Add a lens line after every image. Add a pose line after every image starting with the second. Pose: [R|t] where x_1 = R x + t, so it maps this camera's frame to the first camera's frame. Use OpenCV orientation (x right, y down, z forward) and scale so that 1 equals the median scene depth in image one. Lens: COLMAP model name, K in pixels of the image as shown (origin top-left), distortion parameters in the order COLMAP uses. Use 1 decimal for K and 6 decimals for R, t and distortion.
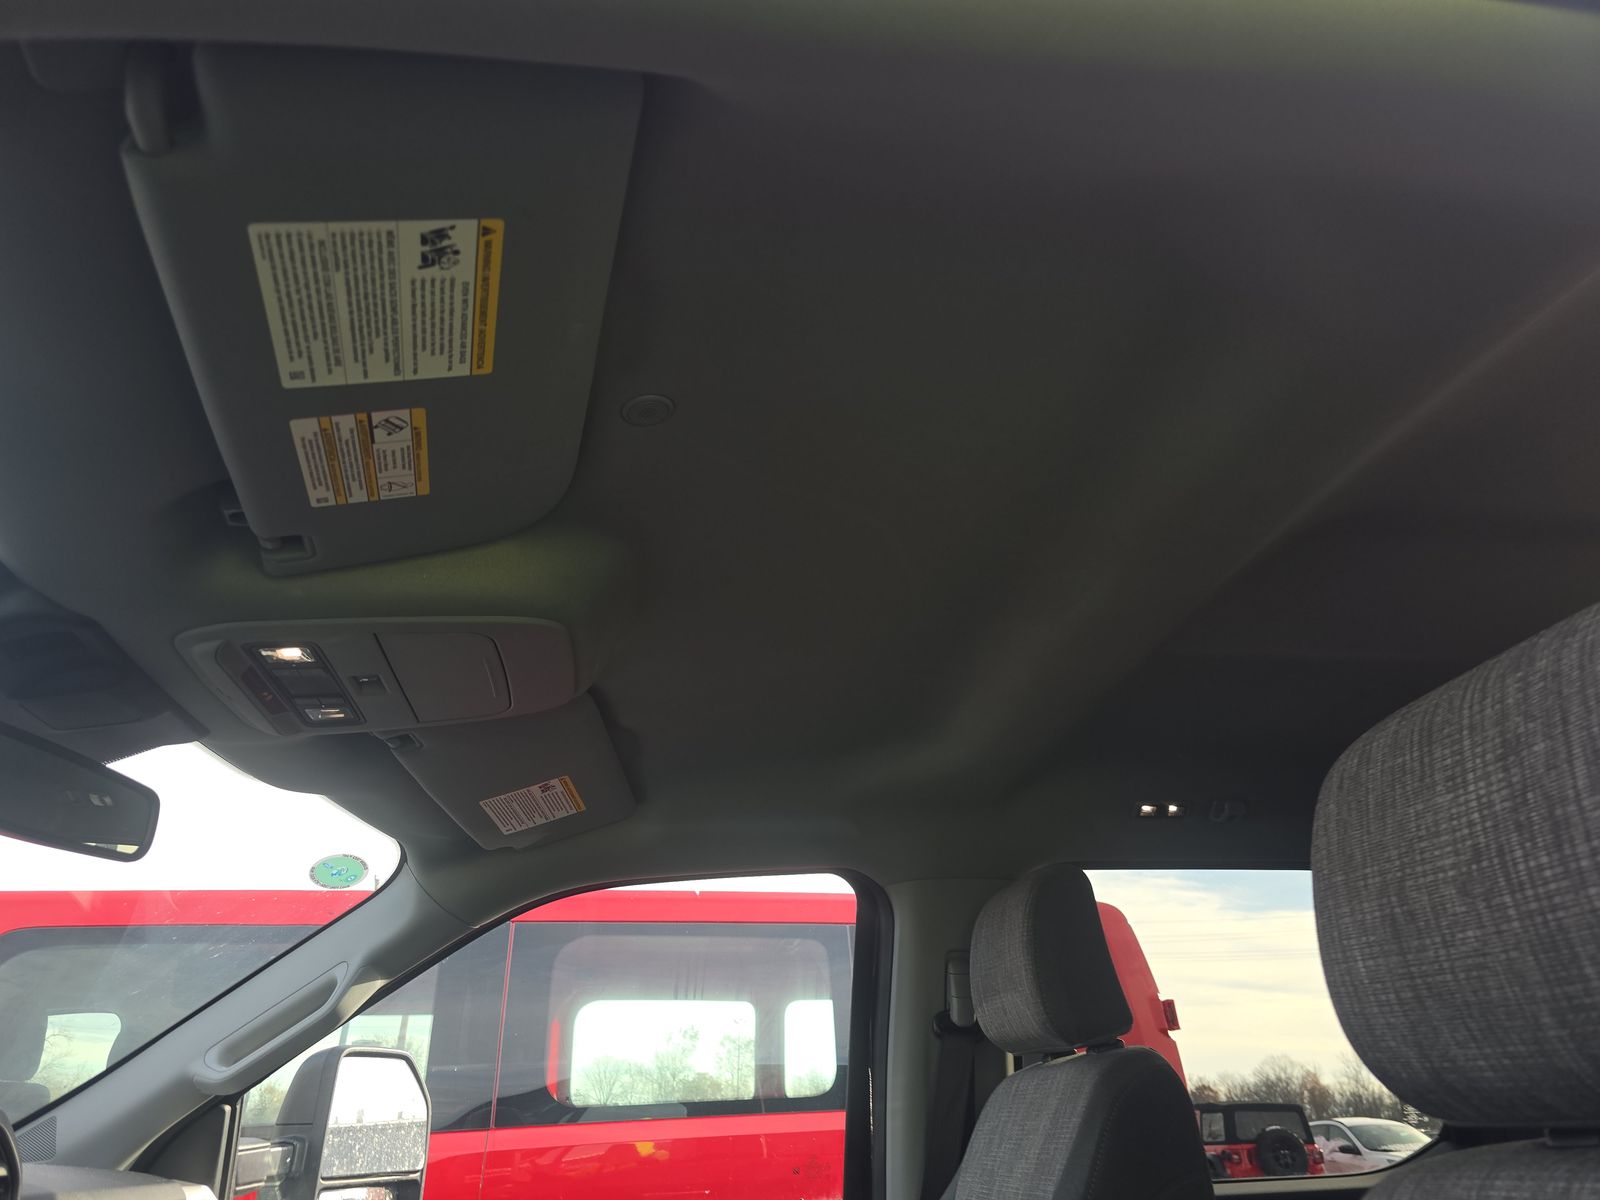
lens RADIAL K [[1104.4, 0, 800.0], [0, 1104.4, 600.0], [0, 0, 1]] dist [0.050446, -0.071585]
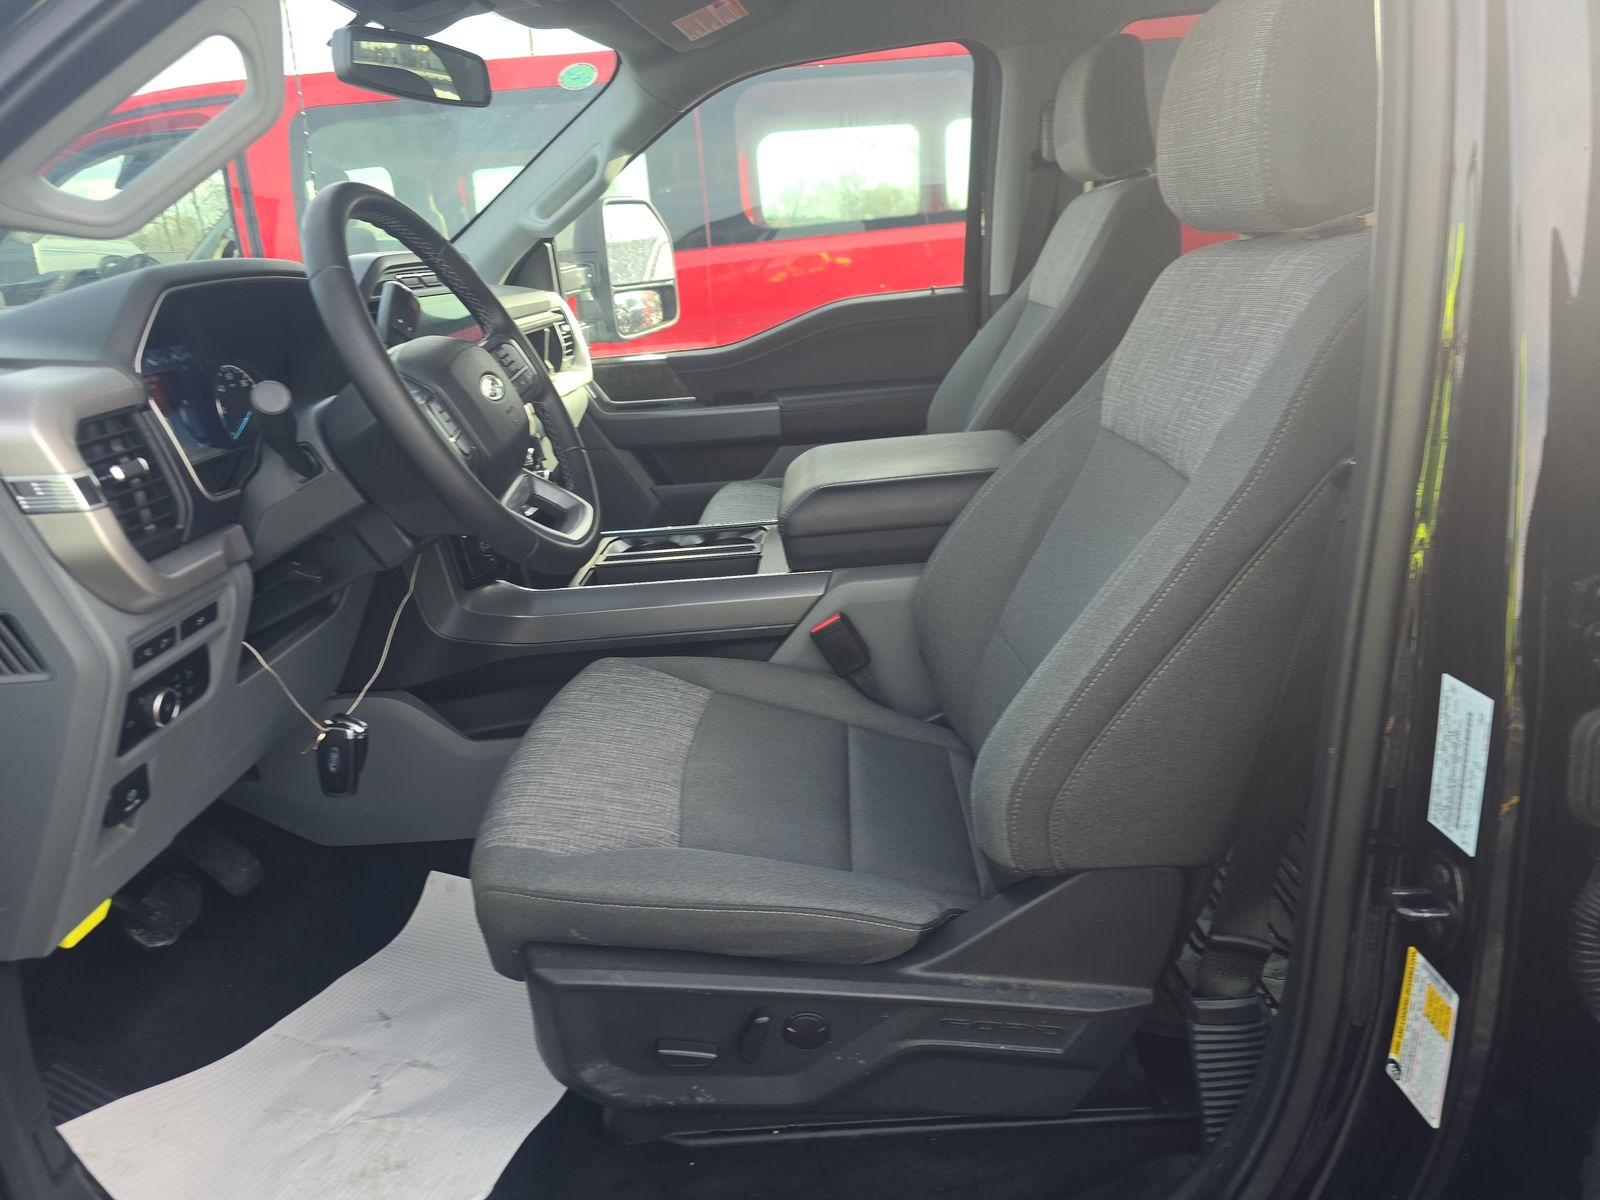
lens RADIAL K [[1104.4, 0, 800.0], [0, 1104.4, 600.0], [0, 0, 1]] dist [0.050446, -0.071585]
pose [[0.987113, 0.006618, -0.159885, 0.066760], [0.105343, 0.725231, 0.680398, -0.167246], [0.120457, -0.688473, 0.715189, -0.336724]]
